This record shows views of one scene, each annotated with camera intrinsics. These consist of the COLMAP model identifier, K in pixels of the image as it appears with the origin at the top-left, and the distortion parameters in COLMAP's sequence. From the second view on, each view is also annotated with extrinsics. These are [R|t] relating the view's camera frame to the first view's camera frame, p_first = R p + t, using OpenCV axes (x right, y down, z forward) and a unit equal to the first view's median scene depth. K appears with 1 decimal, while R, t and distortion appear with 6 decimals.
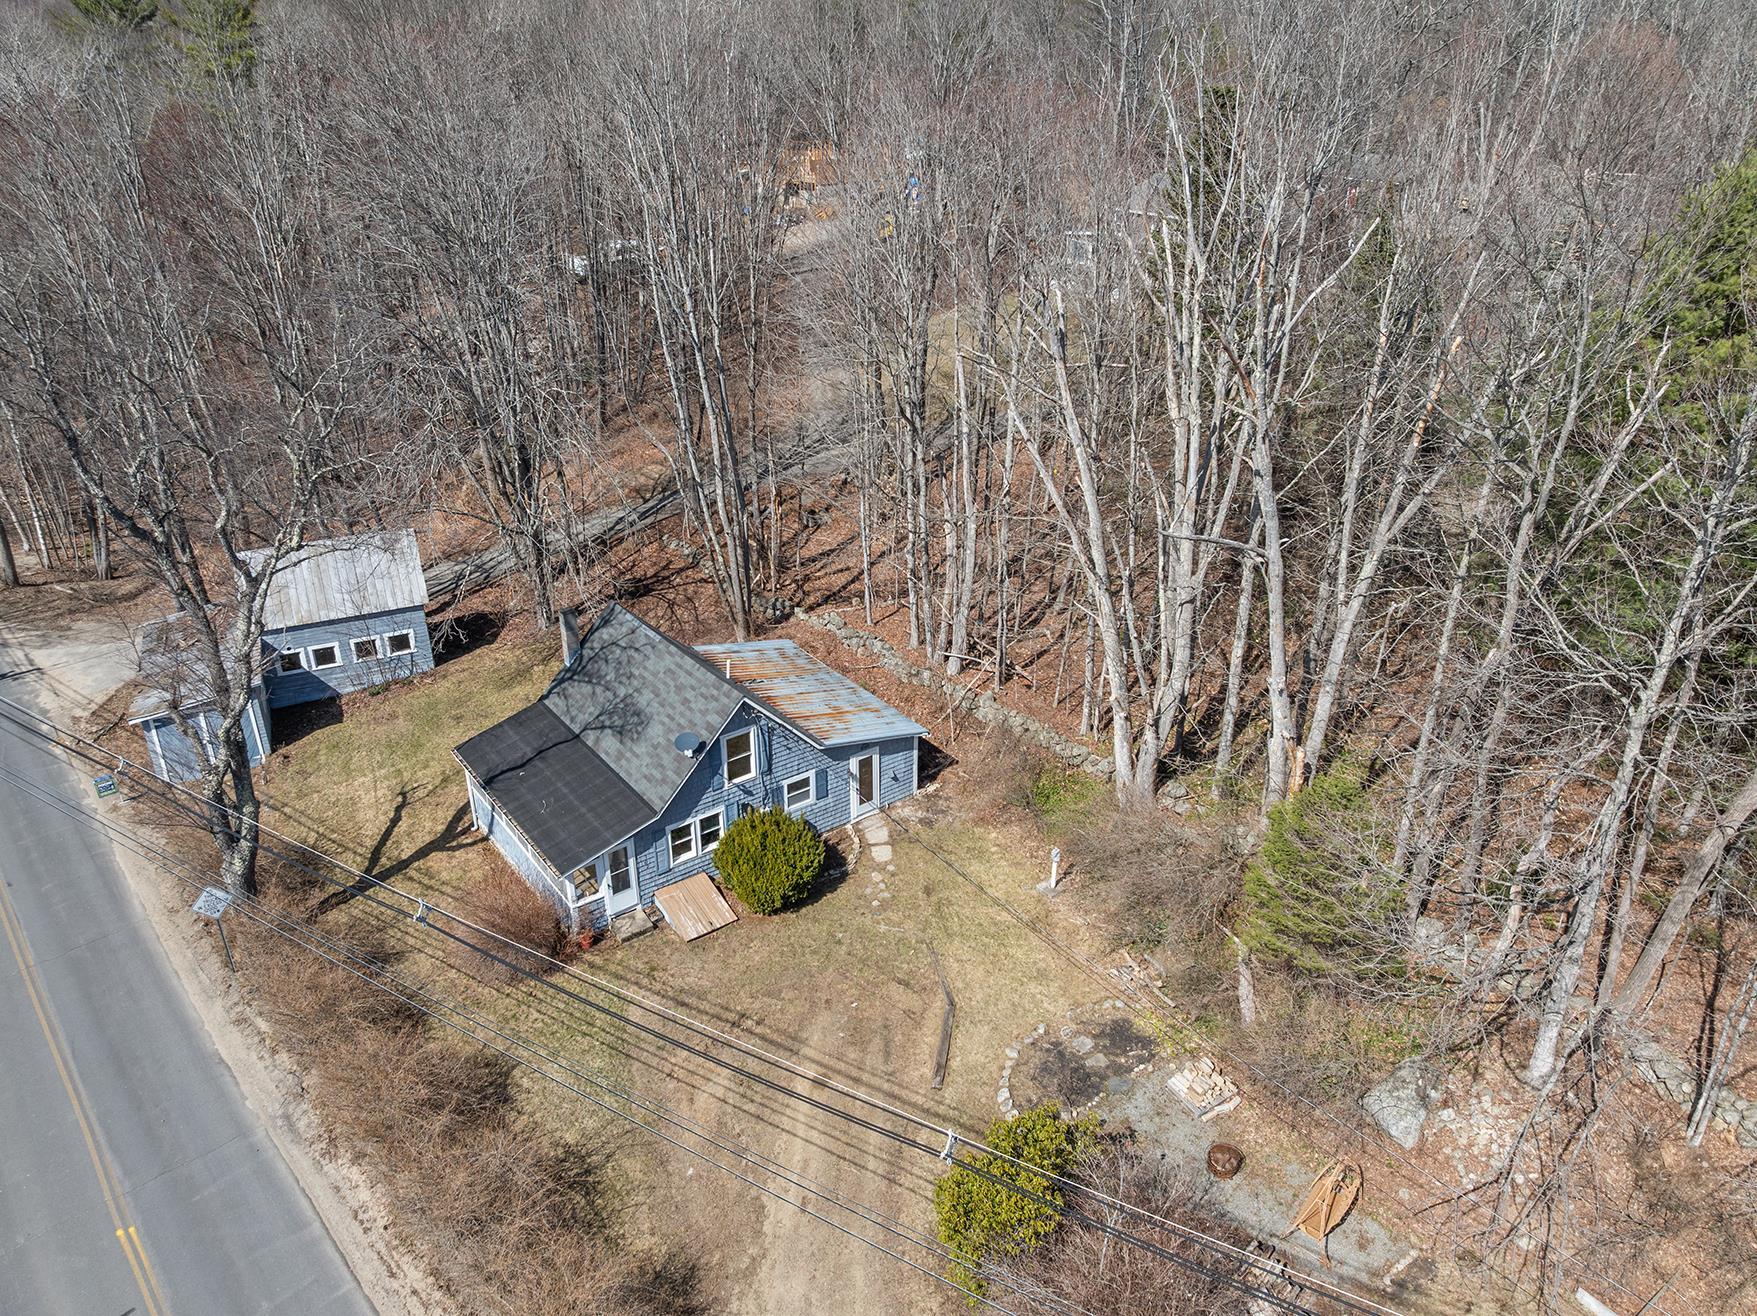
lens RADIAL K [[1238.4, 0, 876.4], [0, 1238.4, 651.2], [0, 0, 1]] dist [-0.053894, 0.033407]
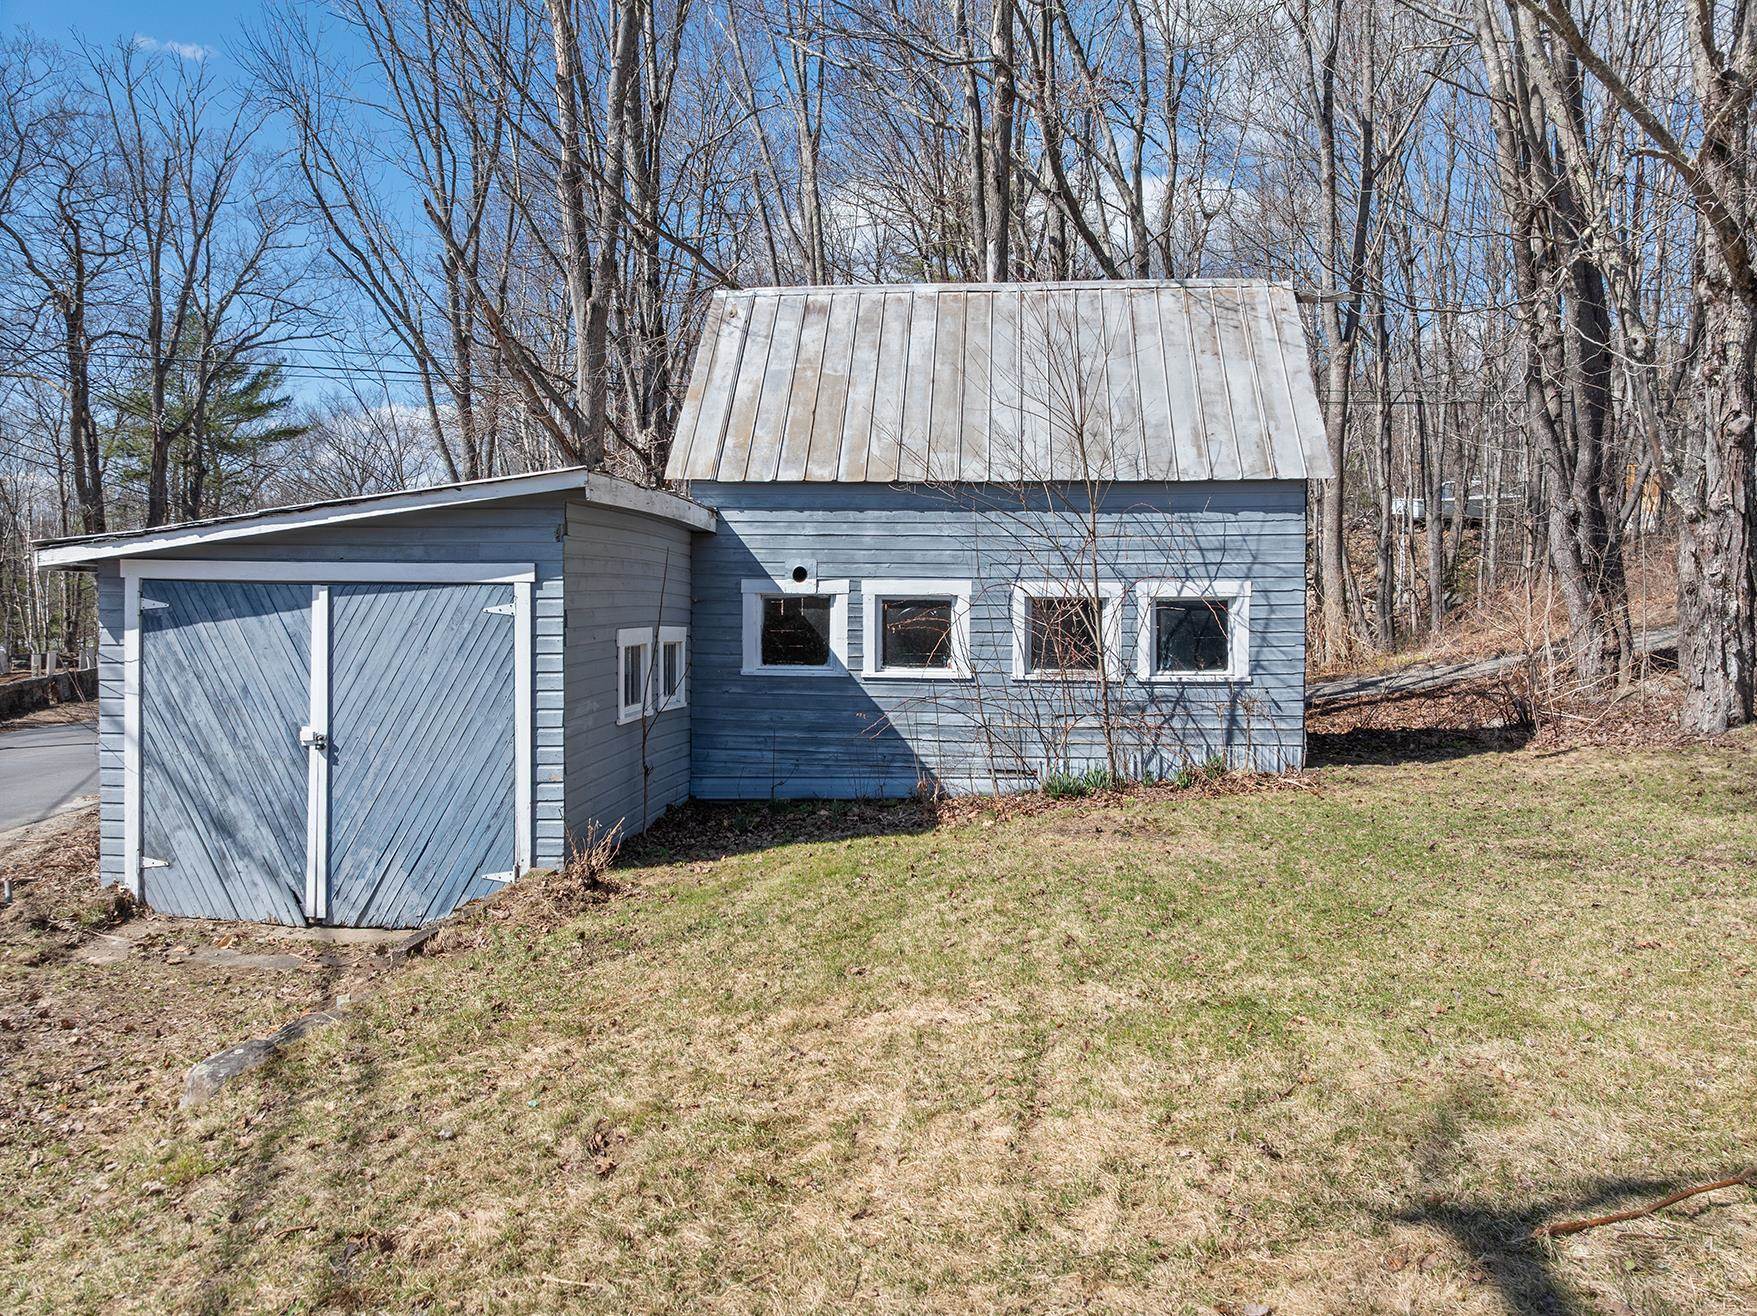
lens RADIAL K [[1232.6, 0, 878.5], [0, 1232.6, 651.8], [0, 0, 1]] dist [-0.030490, -0.005351]
pose [[0.863332, 0.026865, -0.503921, -0.436845], [-0.229255, 0.910467, -0.344227, 0.136819], [0.449555, 0.412709, 0.792194, 1.066762]]
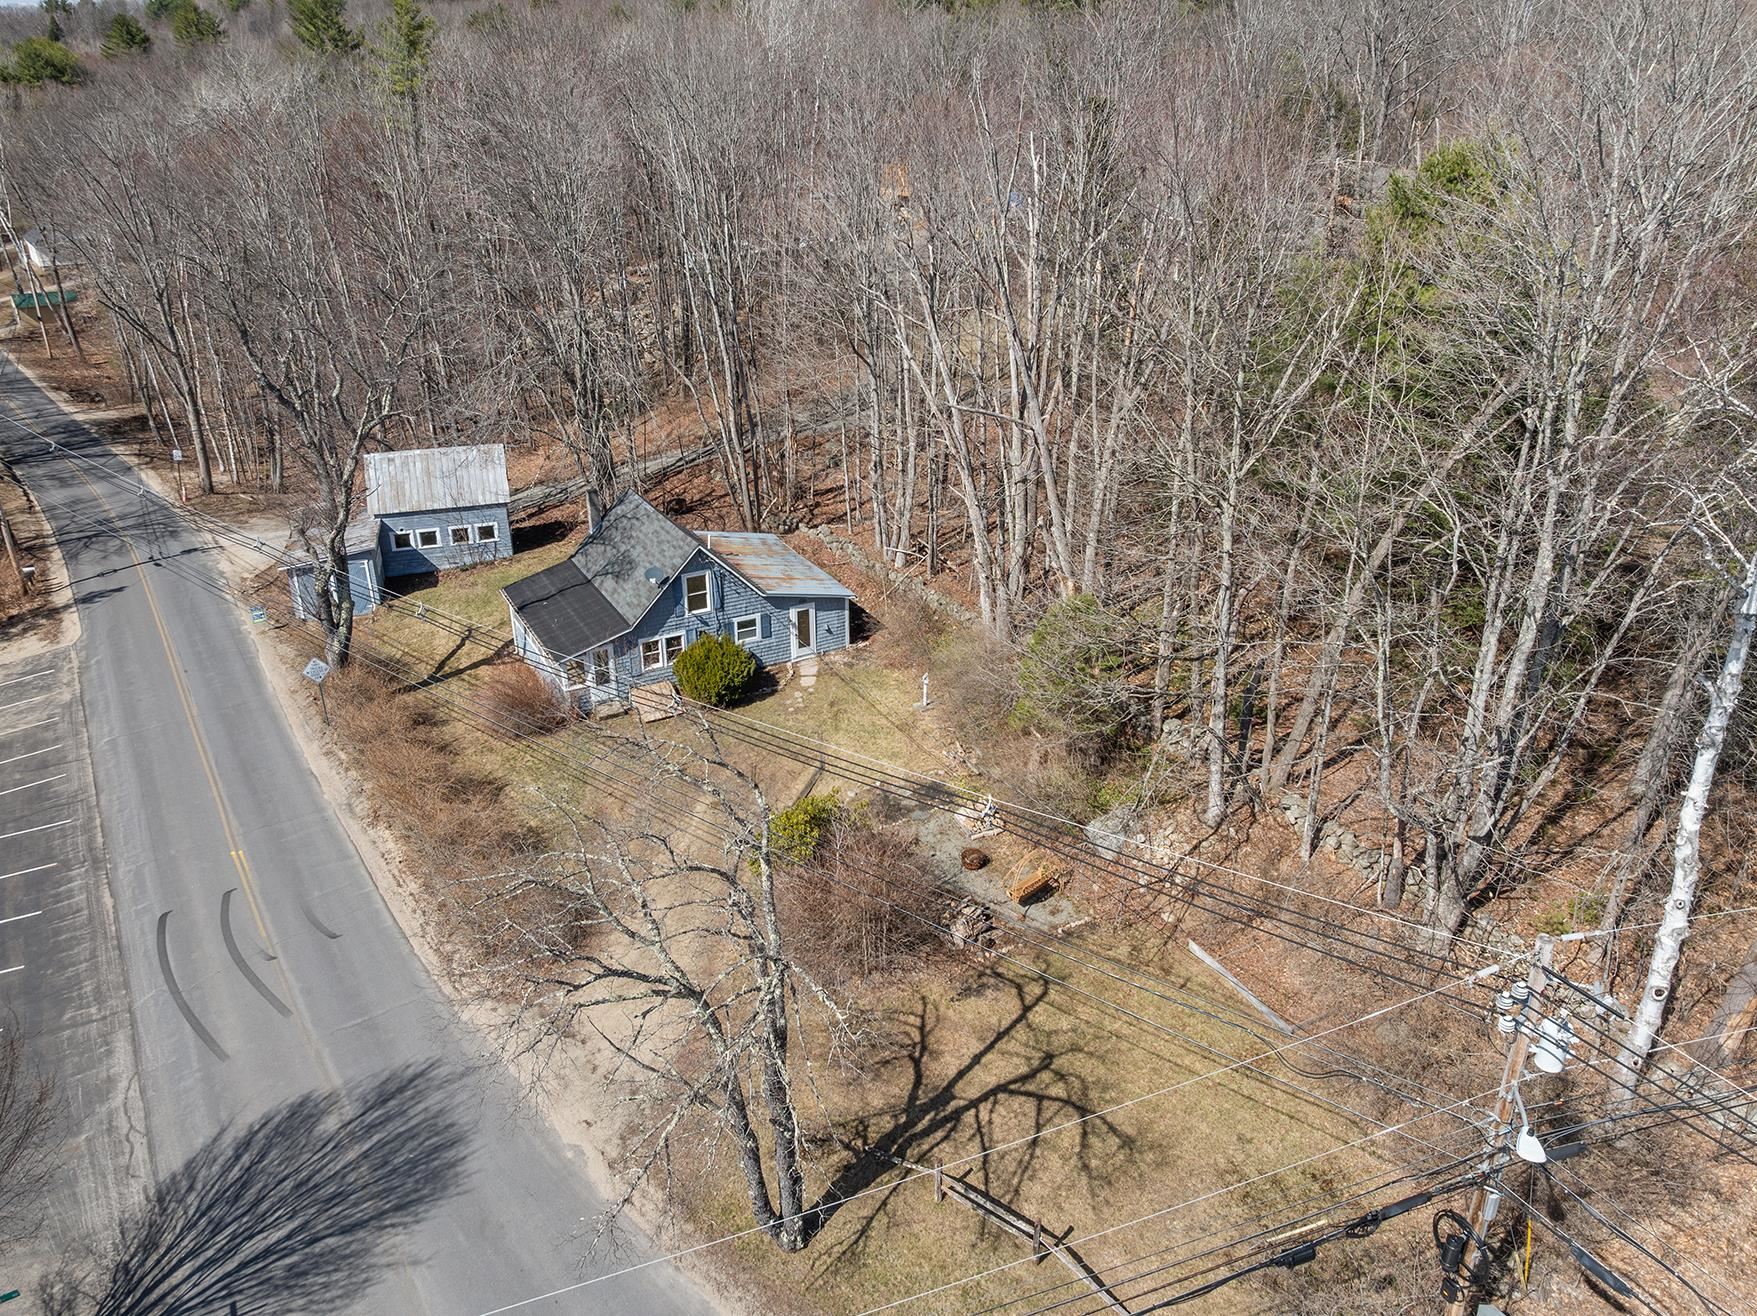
lens RADIAL K [[1237.9, 0, 890.5], [0, 1237.9, 651.1], [0, 0, 1]] dist [-0.039100, 0.003496]
pose [[0.991851, 0.056648, -0.114113, 0.249897], [-0.058910, 0.998126, -0.016549, 0.155295], [0.112961, 0.023137, 0.993330, -0.303607]]
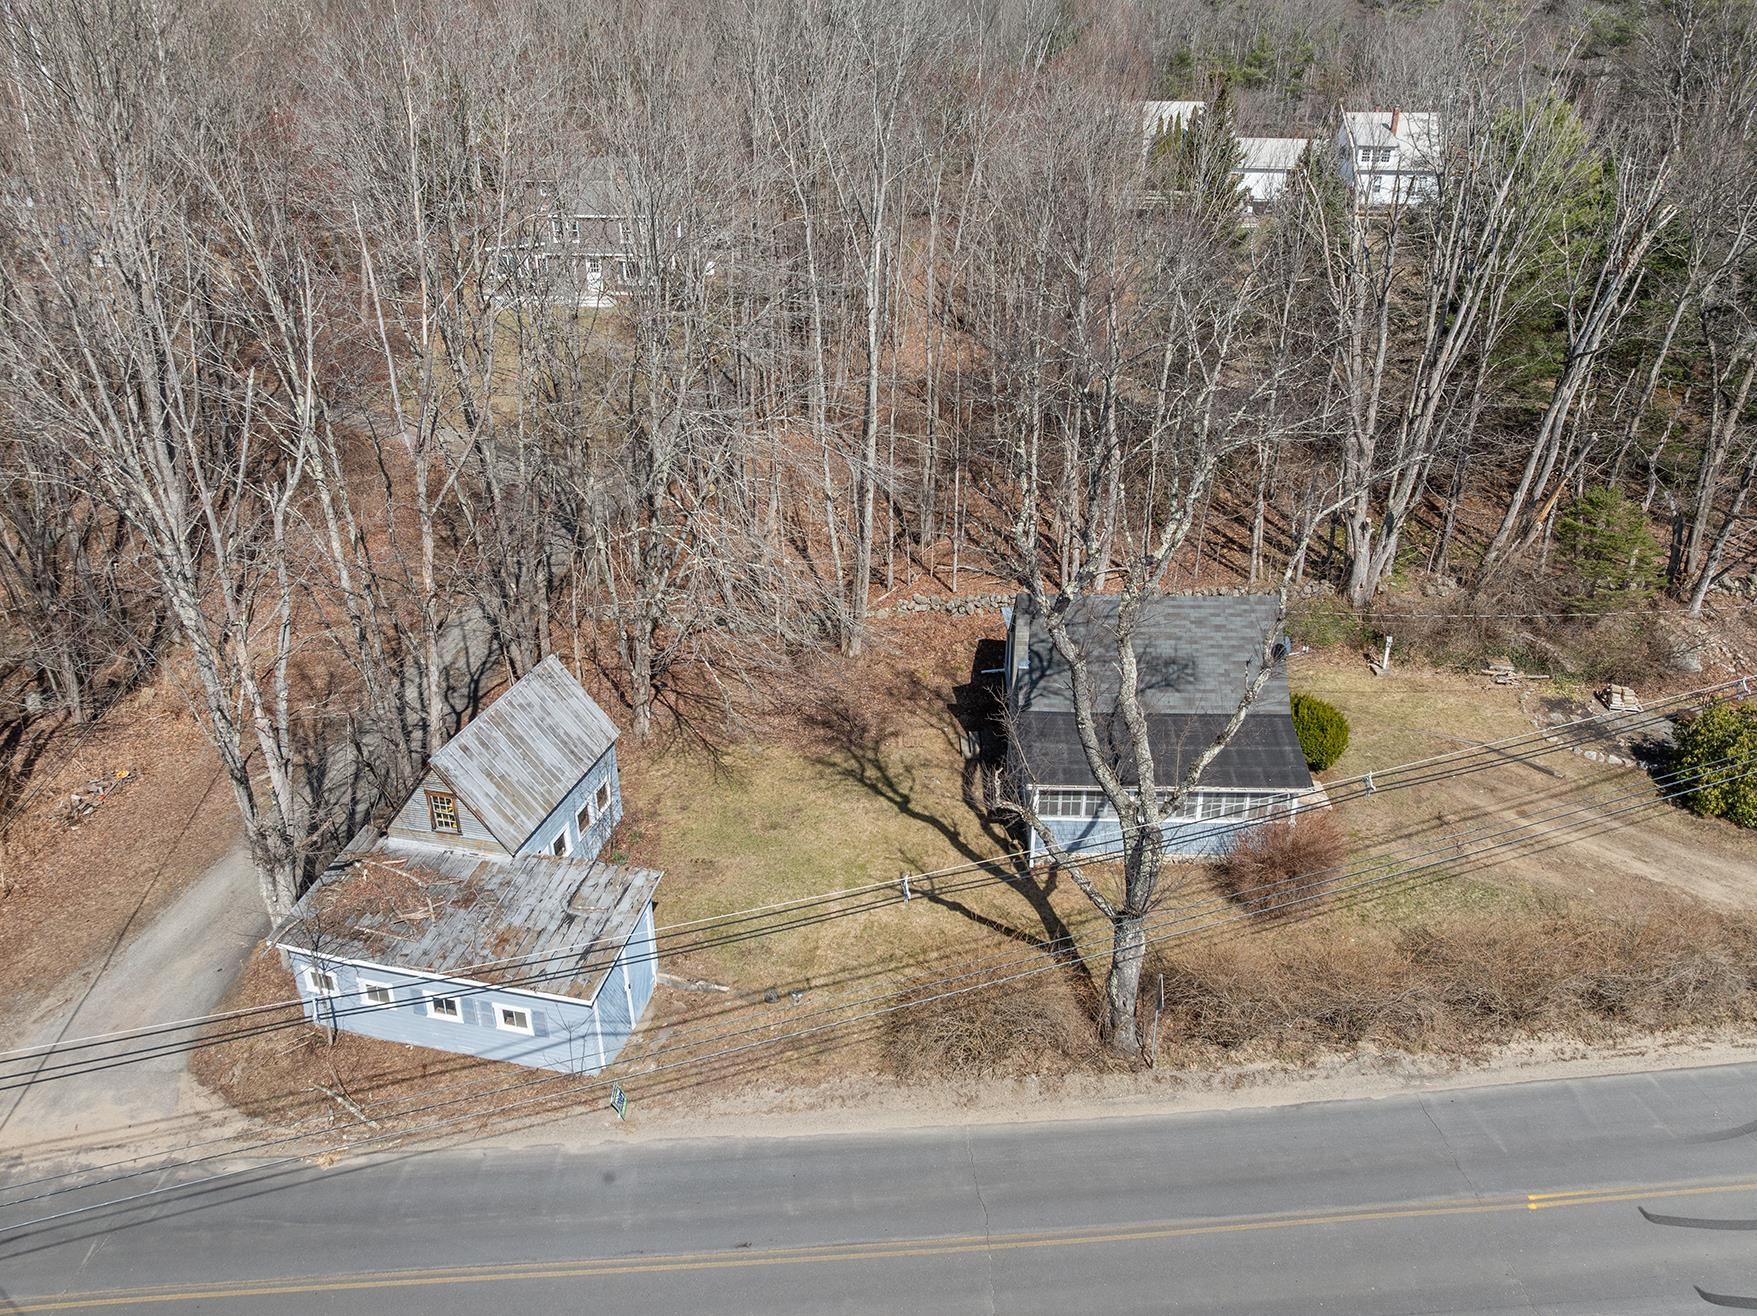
lens RADIAL K [[1238.4, 0, 876.4], [0, 1238.4, 651.2], [0, 0, 1]] dist [-0.053894, 0.033407]
pose [[0.617146, -0.327966, 0.715240, -1.117062], [0.354752, 0.927341, 0.119124, -0.176996], [-0.702340, 0.180216, 0.688651, 0.459129]]
